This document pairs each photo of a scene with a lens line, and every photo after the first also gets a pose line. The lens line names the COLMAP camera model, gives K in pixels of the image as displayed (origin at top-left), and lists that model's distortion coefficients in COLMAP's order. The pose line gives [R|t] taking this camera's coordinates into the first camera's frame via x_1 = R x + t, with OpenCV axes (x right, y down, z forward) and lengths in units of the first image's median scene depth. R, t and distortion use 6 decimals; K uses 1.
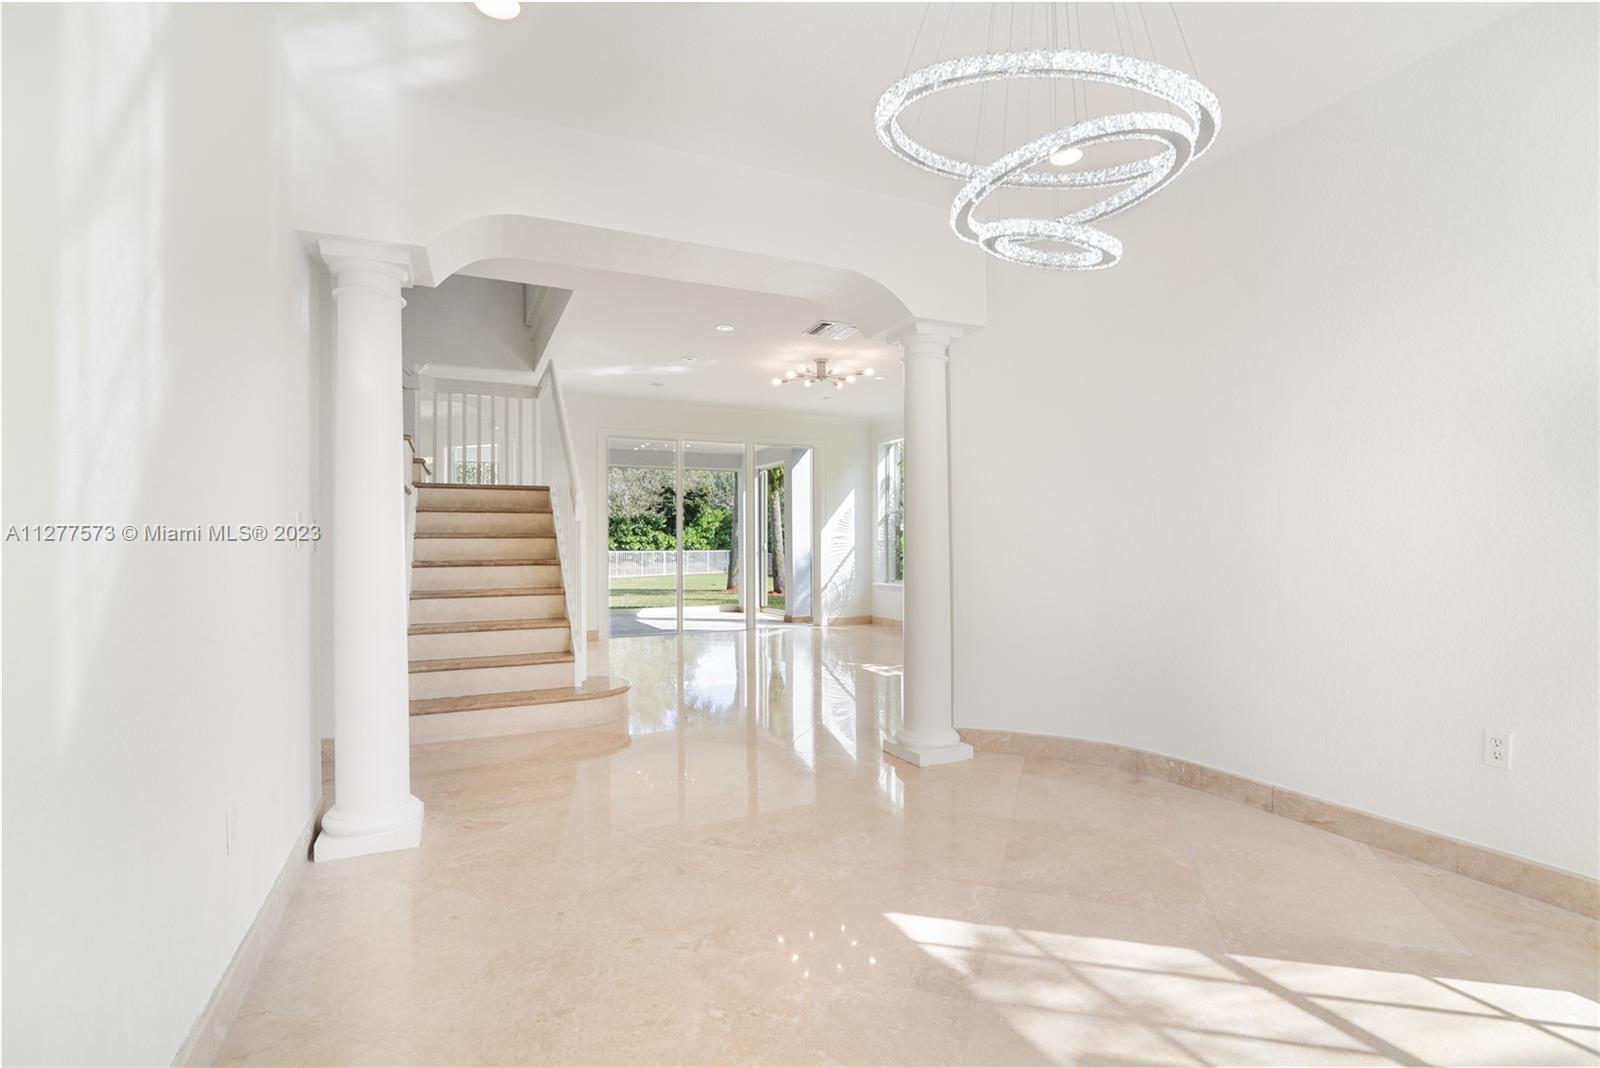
lens RADIAL K [[730.1, 0, 798.7], [0, 730.1, 537.0], [0, 0, 1]] dist [-0.012902, -0.000885]
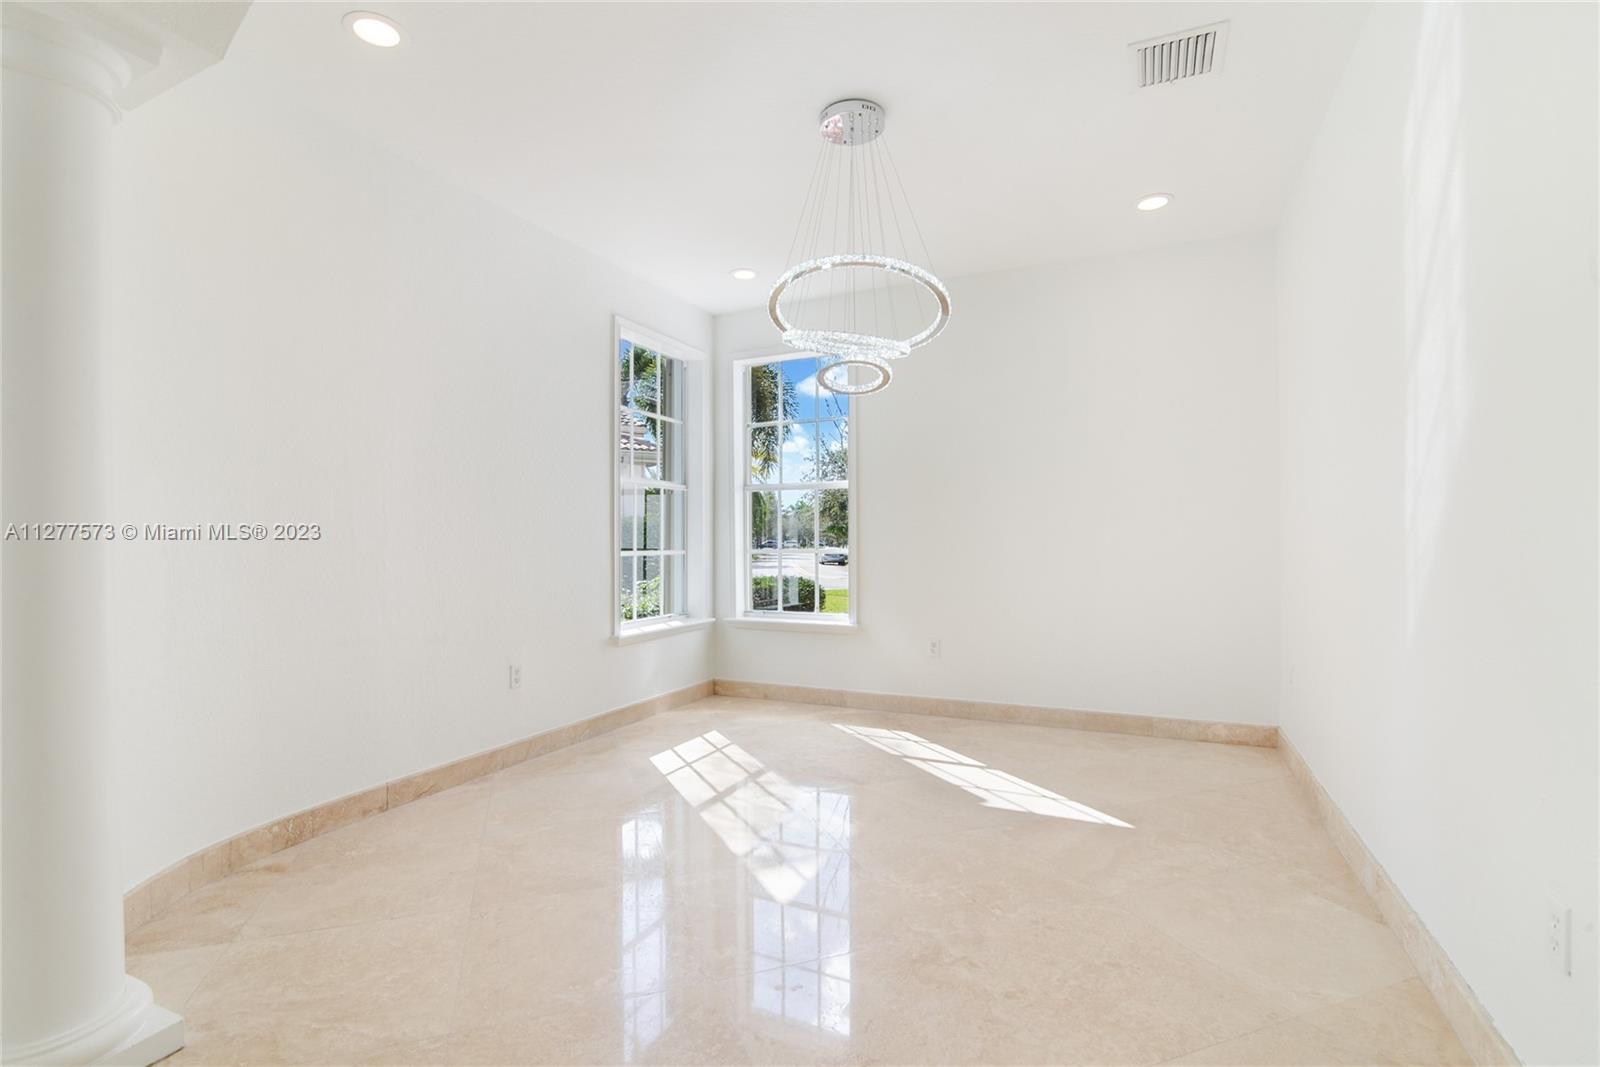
lens RADIAL K [[730.1, 0, 799.2], [0, 730.1, 539.0], [0, 0, 1]] dist [-0.012902, -0.000885]
pose [[-0.637667, 0.009378, 0.770255, -0.658007], [0.001064, 0.999936, -0.011293, 0.013533], [-0.770311, -0.006382, -0.637636, 1.560556]]
